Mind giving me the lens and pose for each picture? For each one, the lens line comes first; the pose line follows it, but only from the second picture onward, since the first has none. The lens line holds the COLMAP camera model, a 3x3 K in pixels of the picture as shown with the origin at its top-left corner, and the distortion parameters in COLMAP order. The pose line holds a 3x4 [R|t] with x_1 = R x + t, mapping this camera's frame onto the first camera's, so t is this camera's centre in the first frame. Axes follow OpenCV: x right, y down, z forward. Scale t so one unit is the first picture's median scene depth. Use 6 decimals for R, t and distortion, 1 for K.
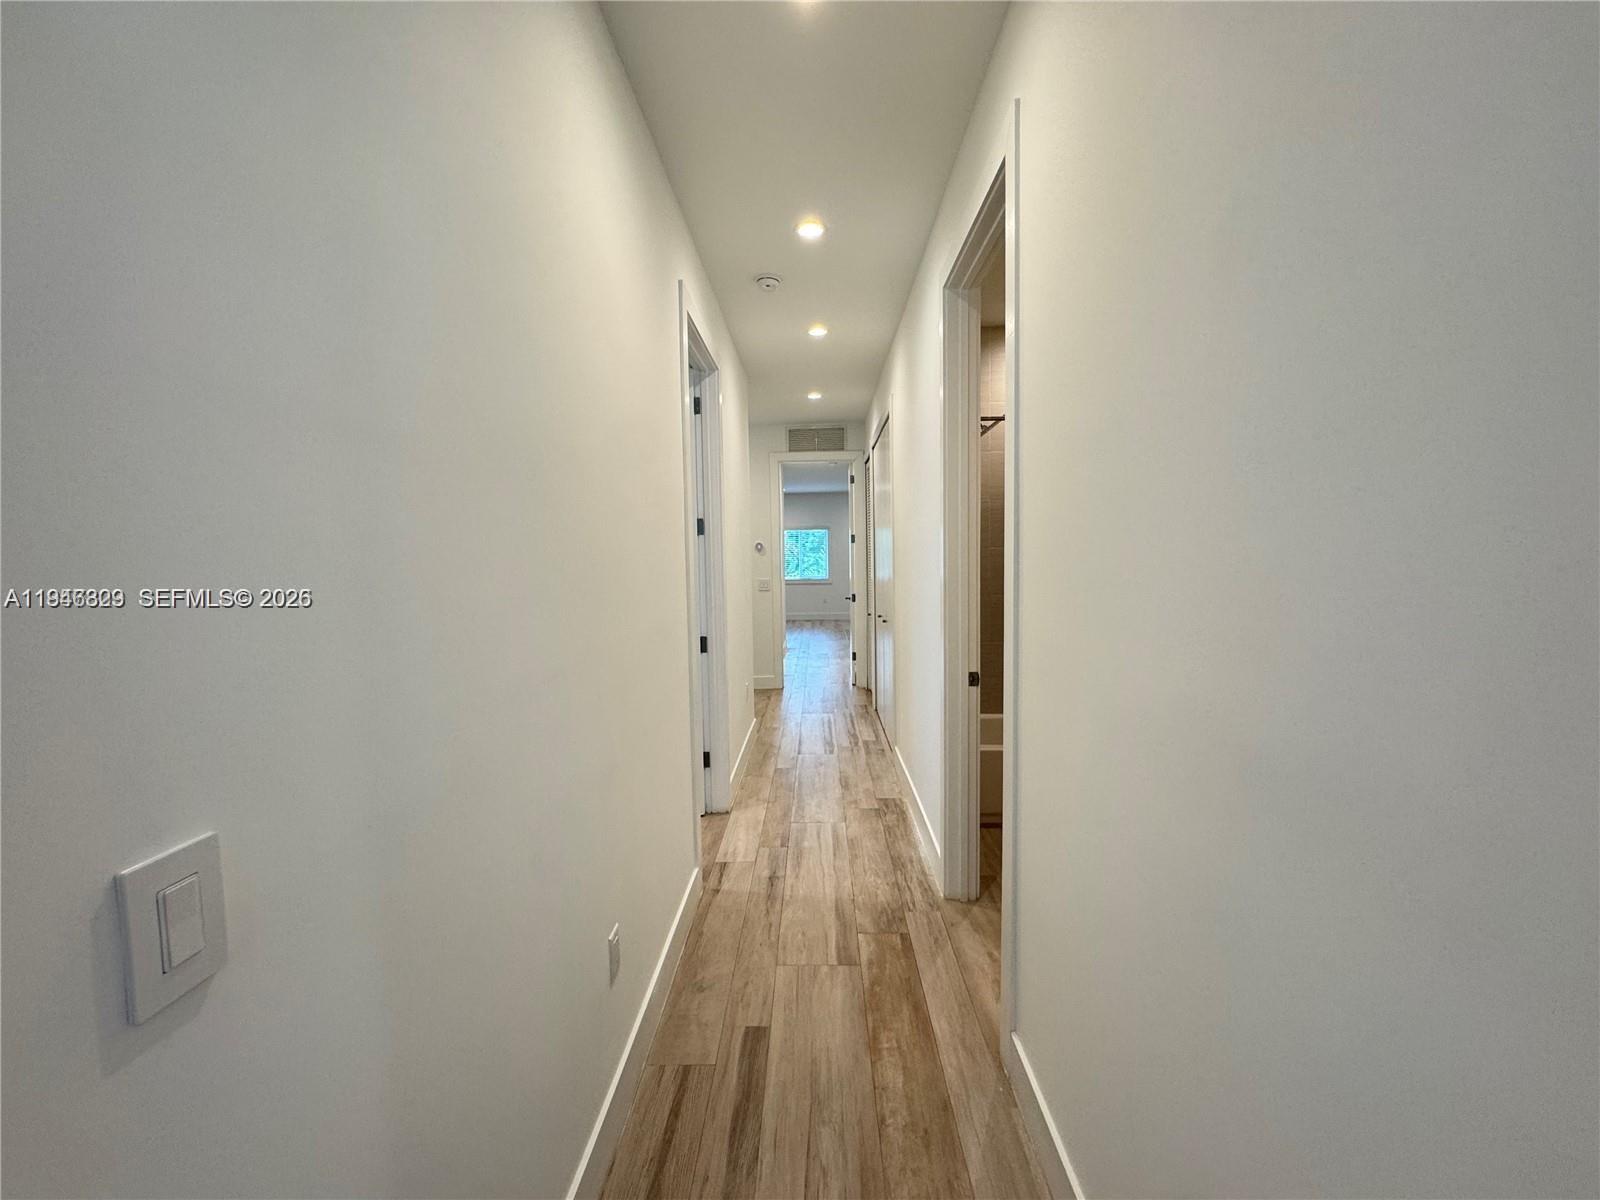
lens RADIAL K [[636.2, 0, 800.0], [0, 636.2, 600.0], [0, 0, 1]] dist [-0.000949, 0.000047]
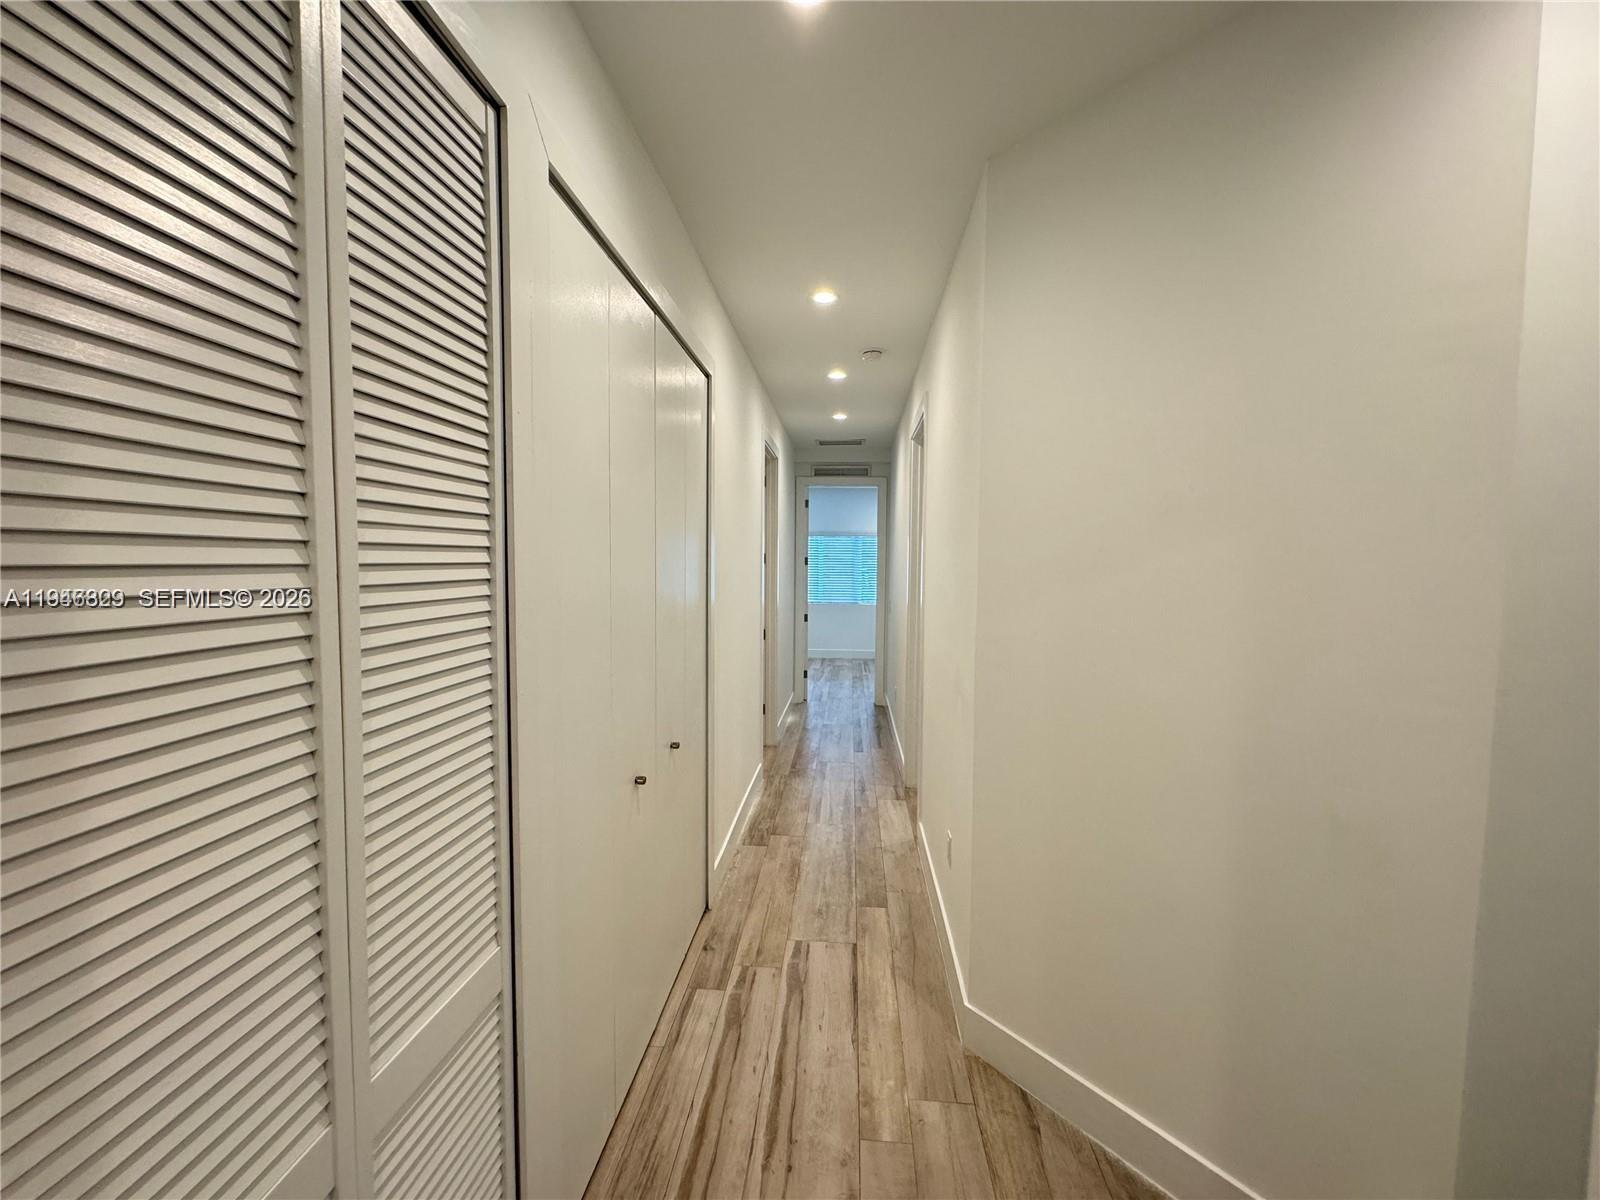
lens RADIAL K [[636.2, 0, 800.0], [0, 636.2, 600.0], [0, 0, 1]] dist [-0.000949, 0.000047]
pose [[-0.998550, 0.007480, 0.053310, 0.018806], [0.014109, 0.992047, 0.125077, -0.177292], [-0.051951, 0.125648, -0.990714, 1.952958]]
